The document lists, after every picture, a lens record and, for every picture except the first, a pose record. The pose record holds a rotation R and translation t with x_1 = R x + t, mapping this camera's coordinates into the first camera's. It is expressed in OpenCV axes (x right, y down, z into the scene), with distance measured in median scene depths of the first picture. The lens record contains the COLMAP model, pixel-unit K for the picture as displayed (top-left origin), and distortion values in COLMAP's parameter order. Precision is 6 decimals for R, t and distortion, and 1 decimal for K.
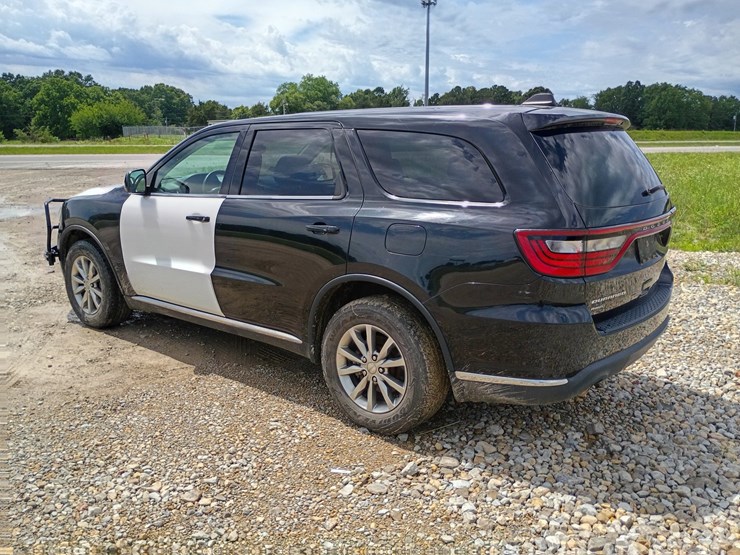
lens RADIAL K [[649.9, 0, 362.1], [0, 649.9, 274.7], [0, 0, 1]] dist [0.073198, -0.110293]
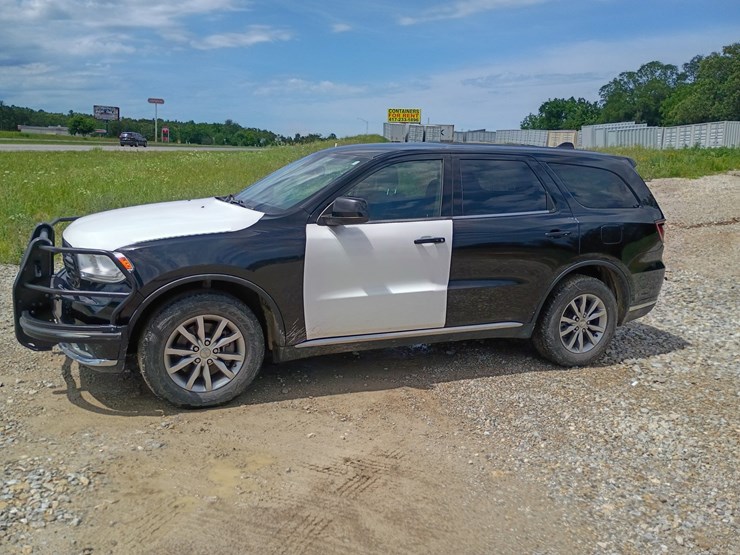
lens RADIAL K [[643.9, 0, 363.1], [0, 643.9, 237.5], [0, 0, 1]] dist [0.070896, -0.079314]
pose [[0.433877, -0.100627, 0.895335, -1.239408], [0.141102, 0.989070, 0.042784, -0.152132], [-0.889854, 0.107771, 0.443333, 0.626842]]
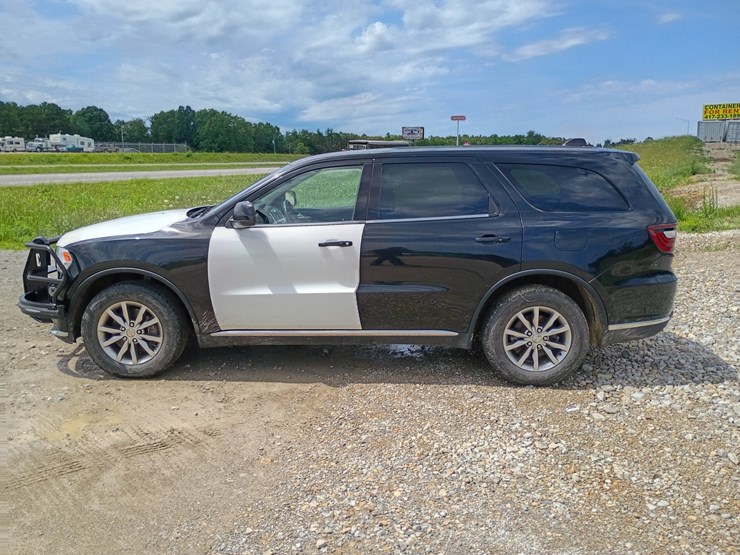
lens RADIAL K [[637.0, 0, 365.7], [0, 637.0, 276.1], [0, 0, 1]] dist [0.082652, -0.112502]
pose [[0.791100, -0.115306, 0.600721, -0.860024], [0.130189, 0.991310, 0.018830, -0.046455], [-0.597672, 0.063311, 0.799237, 0.114311]]
